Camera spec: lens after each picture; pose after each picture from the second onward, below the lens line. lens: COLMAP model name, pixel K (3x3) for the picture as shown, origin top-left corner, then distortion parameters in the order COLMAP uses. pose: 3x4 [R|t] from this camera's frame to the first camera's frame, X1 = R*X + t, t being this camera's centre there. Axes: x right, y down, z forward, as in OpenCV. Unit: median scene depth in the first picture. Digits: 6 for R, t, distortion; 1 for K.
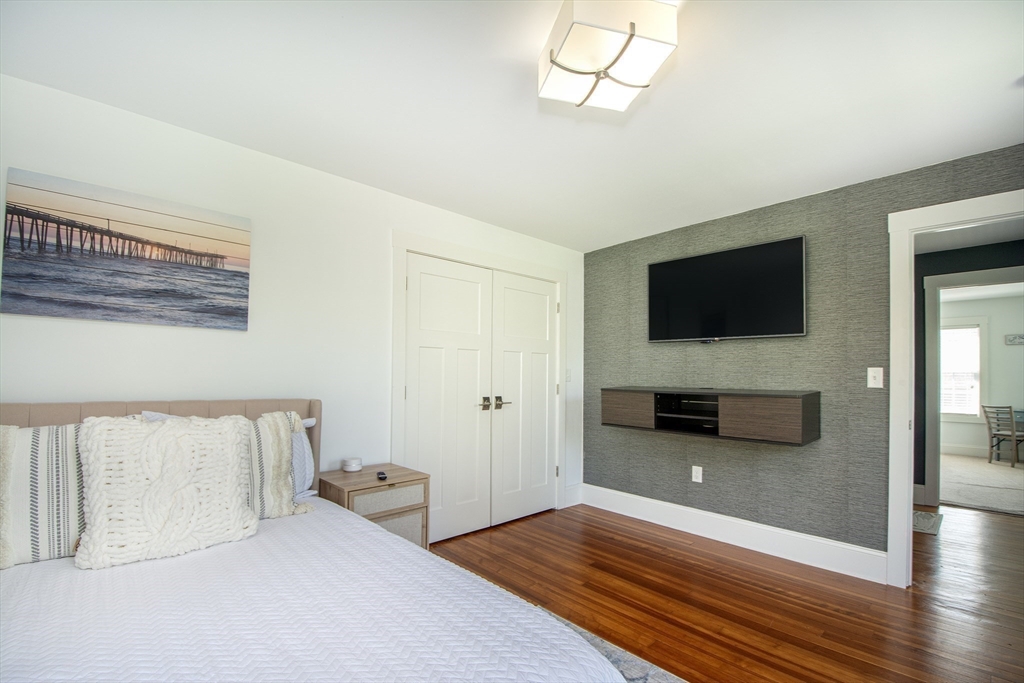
lens RADIAL K [[464.8, 0, 529.0], [0, 464.8, 370.5], [0, 0, 1]] dist [0.011442, -0.000476]
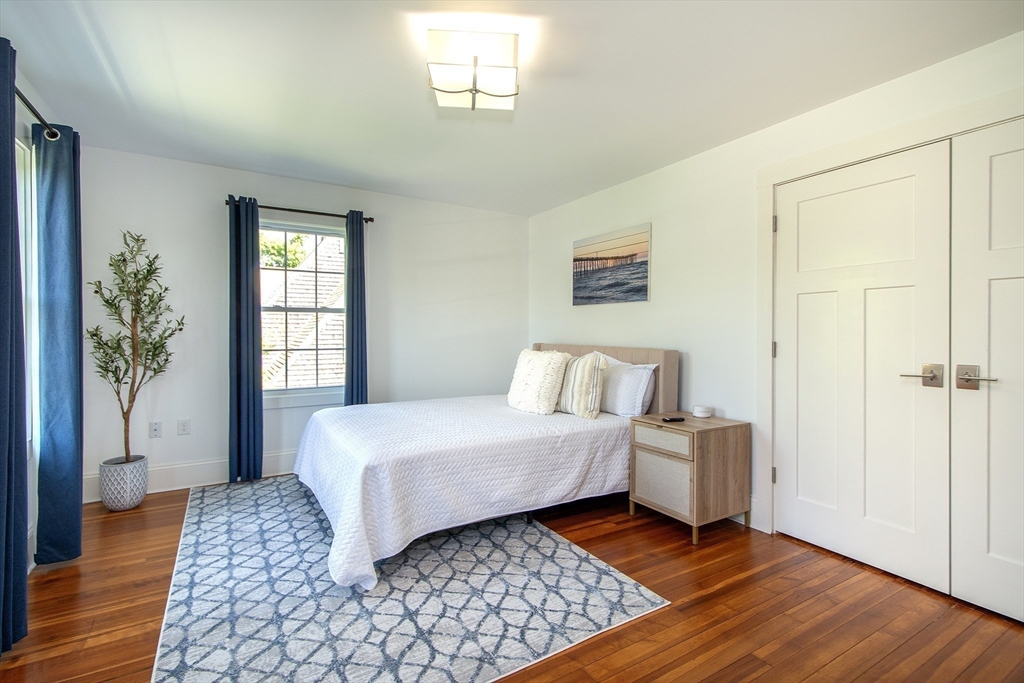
lens RADIAL K [[467.8, 0, 512.8], [0, 467.8, 349.5], [0, 0, 1]] dist [-0.000086, -0.000120]
pose [[-0.233459, 0.015706, -0.972240, 0.965879], [-0.003854, 0.999847, 0.017077, 0.045826], [0.972359, 0.007734, -0.233363, 0.998893]]
